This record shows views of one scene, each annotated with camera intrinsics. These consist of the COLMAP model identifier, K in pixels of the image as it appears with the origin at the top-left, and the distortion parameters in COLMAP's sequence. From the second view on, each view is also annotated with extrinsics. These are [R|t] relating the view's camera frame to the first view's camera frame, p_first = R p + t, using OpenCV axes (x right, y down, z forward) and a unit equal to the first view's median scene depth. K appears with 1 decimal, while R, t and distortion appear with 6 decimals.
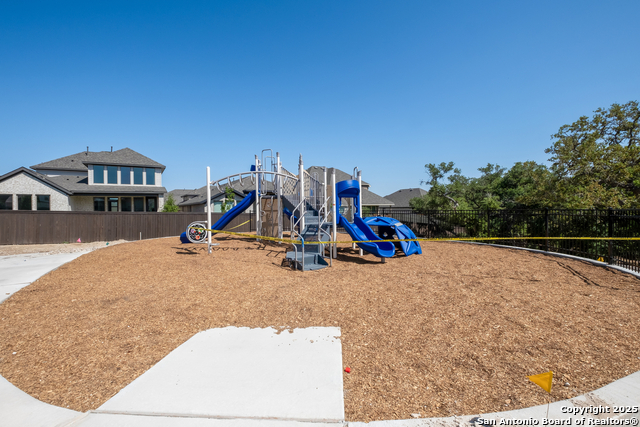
lens RADIAL K [[278.2, 0, 318.2], [0, 278.2, 213.6], [0, 0, 1]] dist [0.004717, -0.000062]
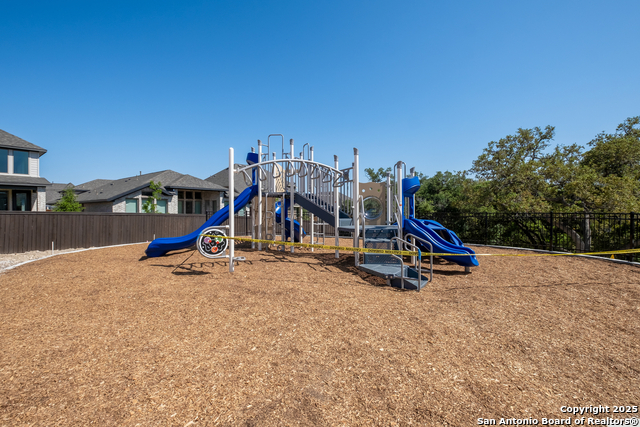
lens RADIAL K [[278.2, 0, 320.2], [0, 278.2, 215.6], [0, 0, 1]] dist [0.004717, -0.000062]
pose [[0.947487, 0.006387, 0.319729, -0.113966], [-0.006660, 0.999978, -0.000239, 0.000070], [-0.319724, -0.001903, 0.947509, 0.074451]]
